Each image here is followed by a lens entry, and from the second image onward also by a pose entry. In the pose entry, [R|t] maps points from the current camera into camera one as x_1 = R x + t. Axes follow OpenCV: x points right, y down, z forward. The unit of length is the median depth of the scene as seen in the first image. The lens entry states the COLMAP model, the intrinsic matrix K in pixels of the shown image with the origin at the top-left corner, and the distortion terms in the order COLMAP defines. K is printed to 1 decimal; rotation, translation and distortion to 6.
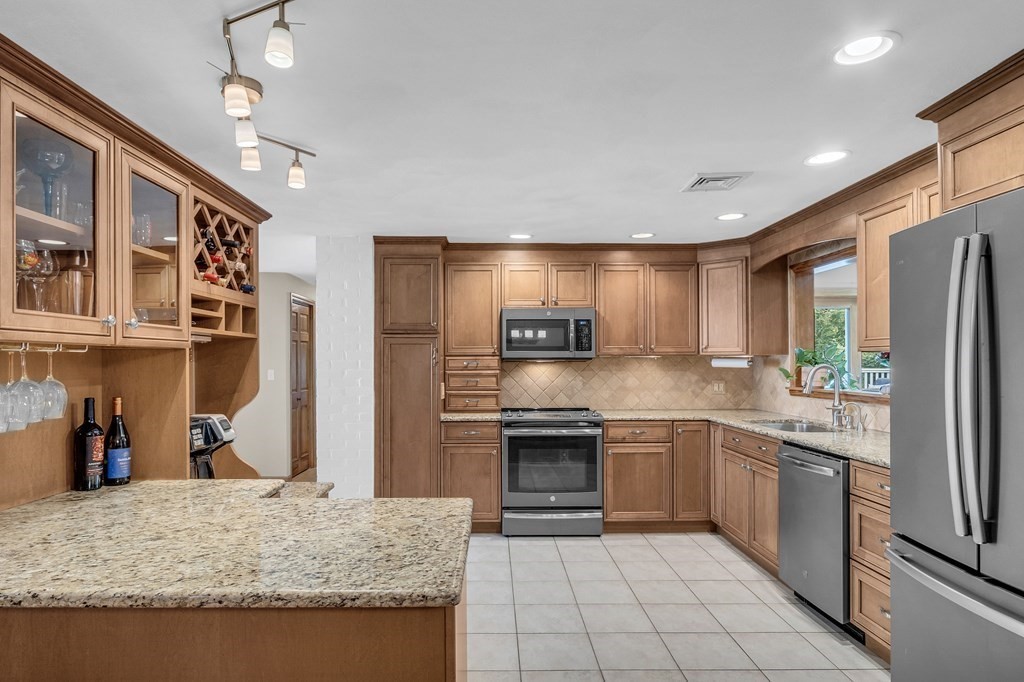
lens RADIAL K [[614.4, 0, 483.3], [0, 614.4, 358.9], [0, 0, 1]] dist [-0.001573, 0.000353]
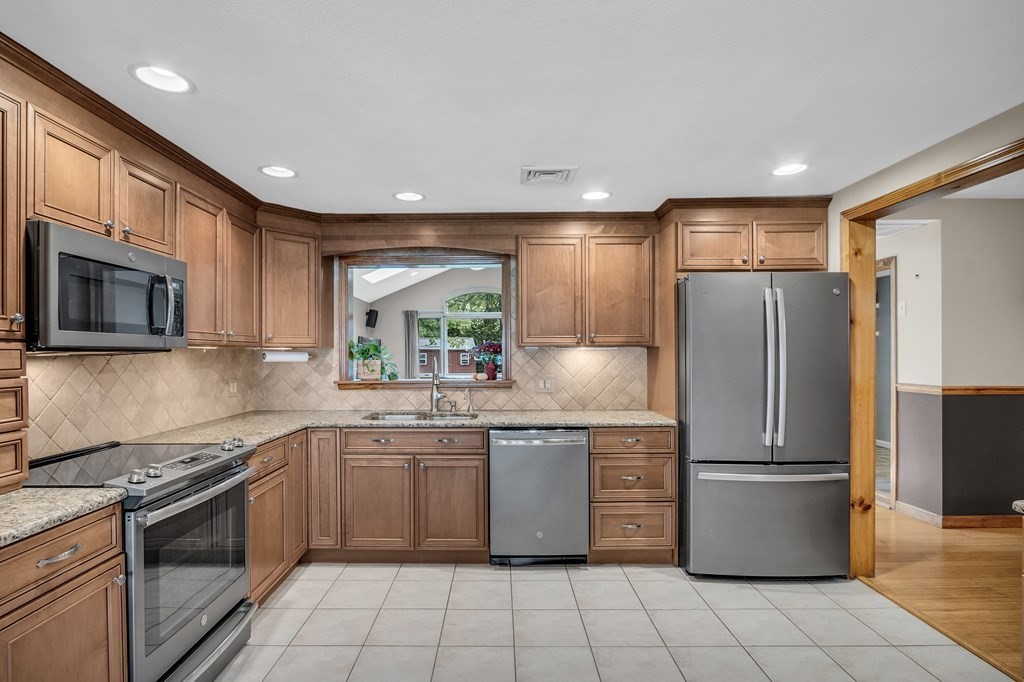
lens RADIAL K [[531.1, 0, 498.1], [0, 531.1, 354.9], [0, 0, 1]] dist [0.001131, 0.000662]
pose [[-0.009629, -0.001929, 0.999952, -0.329411], [0.001512, 0.999997, 0.001944, 0.003918], [-0.999952, 0.001531, -0.009626, 0.735968]]
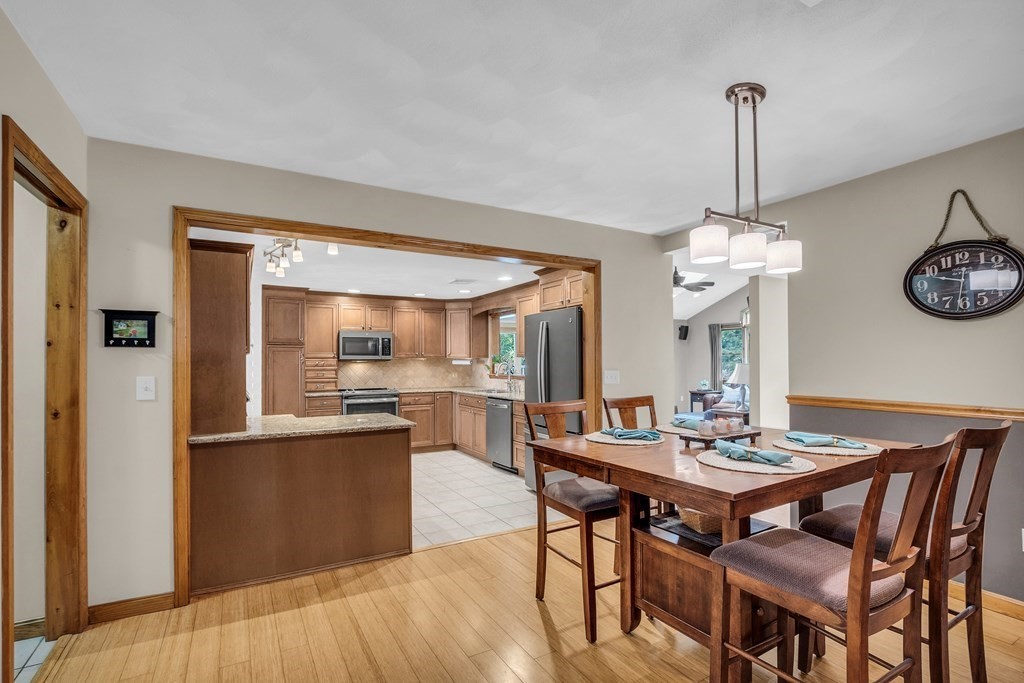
lens RADIAL K [[531.1, 0, 498.1], [0, 531.1, 355.4], [0, 0, 1]] dist [0.001131, 0.000662]
pose [[0.880645, 0.004116, 0.473760, -0.292443], [-0.000673, 0.999972, -0.007436, -0.002183], [-0.473777, 0.006229, 0.880623, -0.532777]]
